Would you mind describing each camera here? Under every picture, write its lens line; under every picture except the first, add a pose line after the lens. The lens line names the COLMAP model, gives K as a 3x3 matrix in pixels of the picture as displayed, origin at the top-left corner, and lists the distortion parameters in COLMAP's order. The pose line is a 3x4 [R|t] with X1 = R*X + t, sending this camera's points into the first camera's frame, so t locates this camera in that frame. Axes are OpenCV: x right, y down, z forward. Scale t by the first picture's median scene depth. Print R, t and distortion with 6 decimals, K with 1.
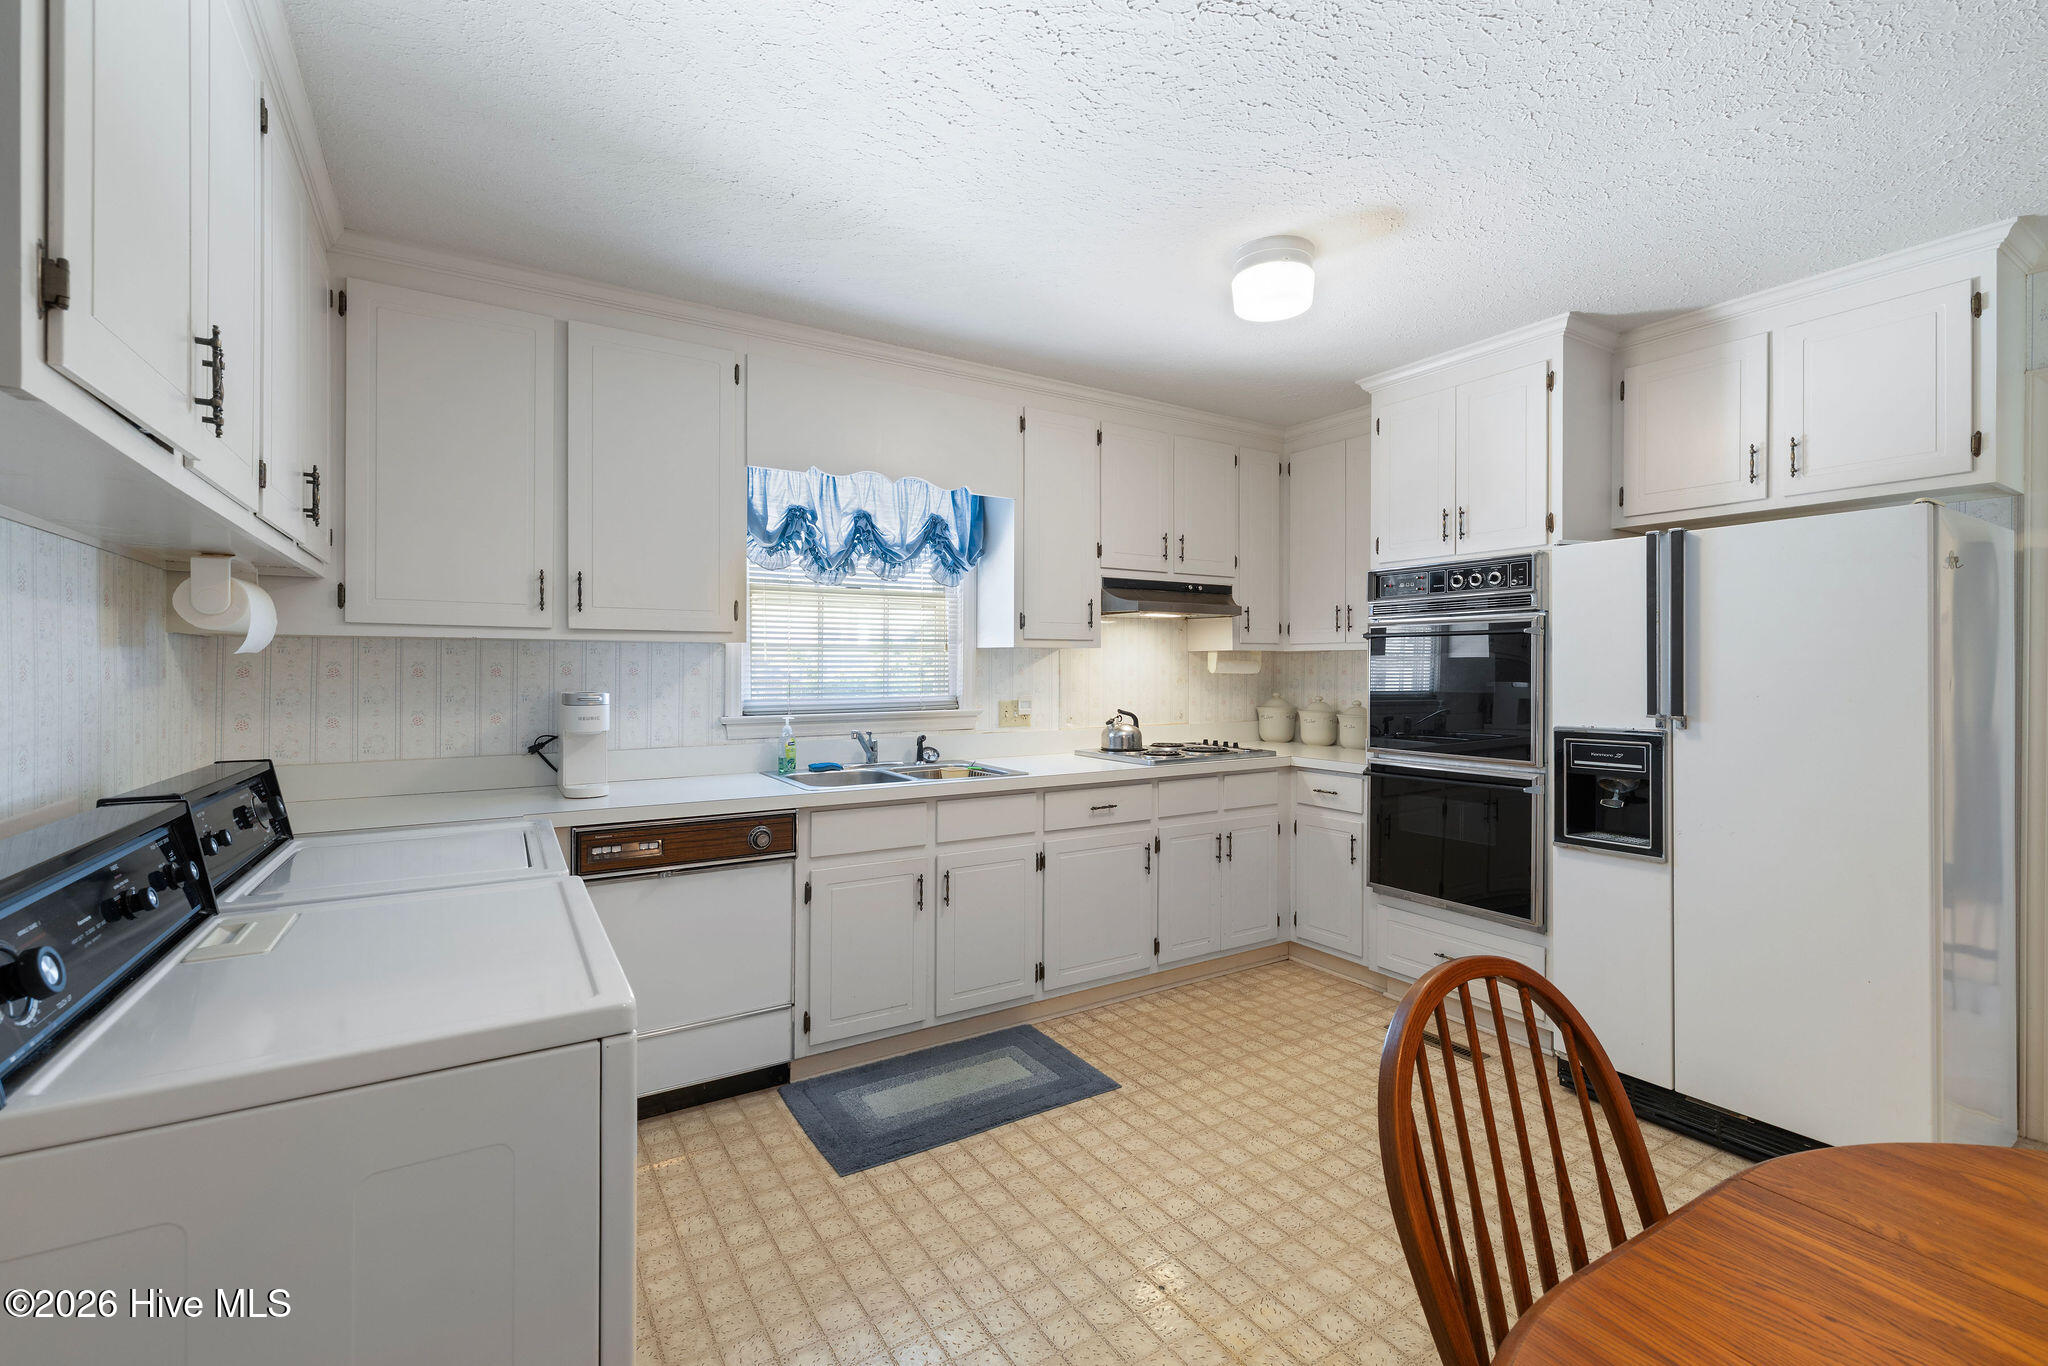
lens RADIAL K [[883.6, 0, 1022.4], [0, 883.6, 674.0], [0, 0, 1]] dist [0.002106, 0.001111]
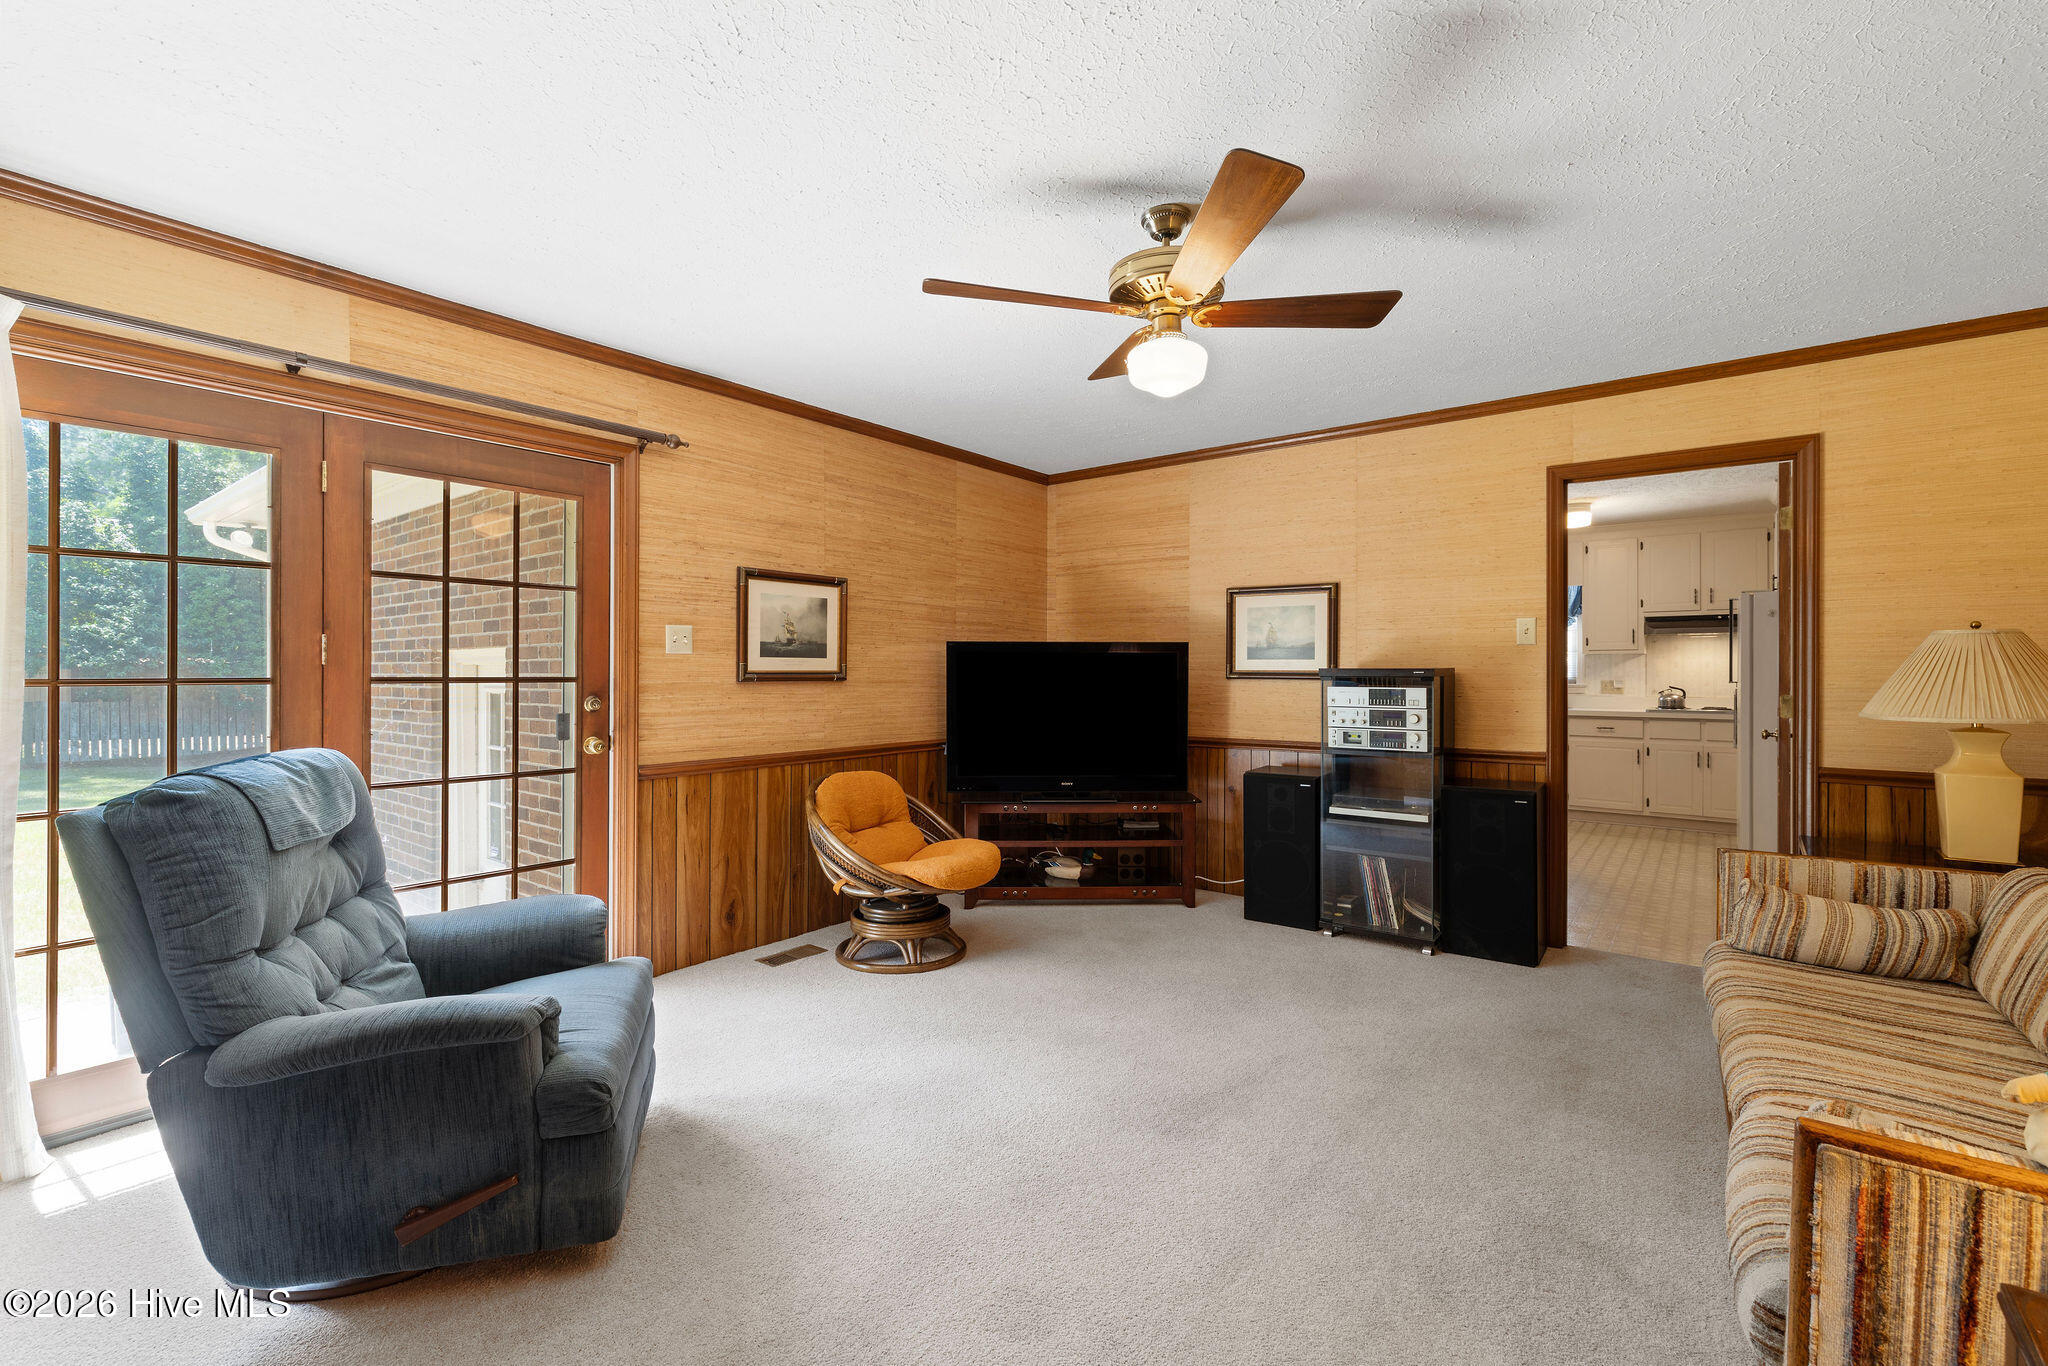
lens RADIAL K [[883.6, 0, 1017.1], [0, 883.6, 678.6], [0, 0, 1]] dist [0.002106, 0.001111]
pose [[0.333969, 0.006254, -0.942563, 1.775104], [-0.005450, 0.999974, 0.004704, 0.029874], [0.942568, 0.003565, 0.333995, -1.156271]]
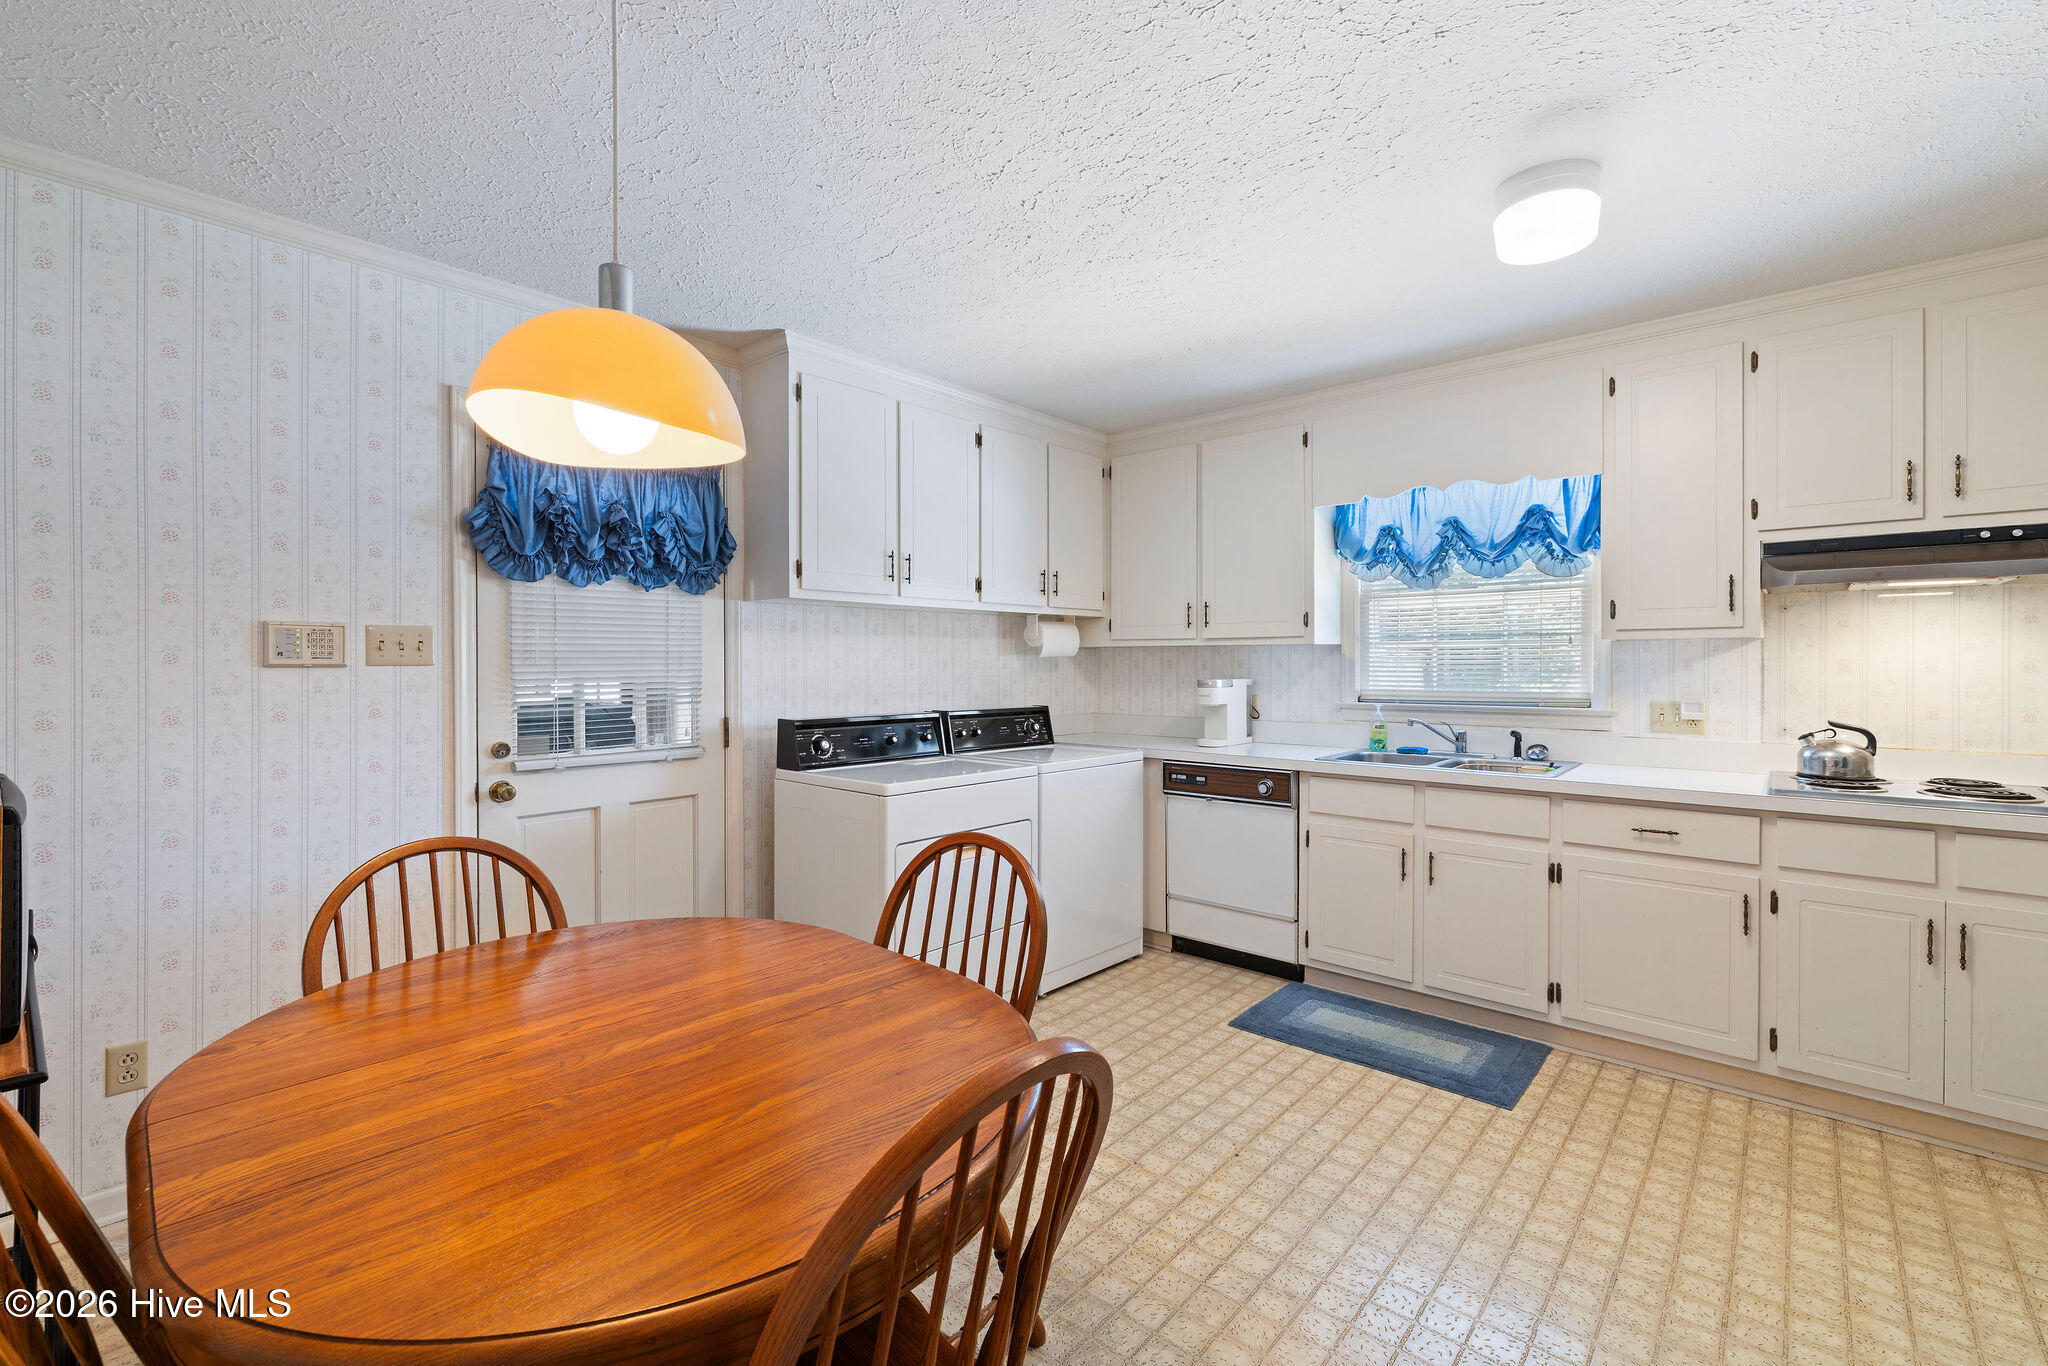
lens RADIAL K [[883.6, 0, 1024.2], [0, 883.6, 672.3], [0, 0, 1]] dist [0.002106, 0.001111]
pose [[0.284012, 0.009083, -0.958778, 0.774355], [-0.006836, 0.999949, 0.007448, -0.000397], [0.958797, 0.004439, 0.284059, 0.213483]]
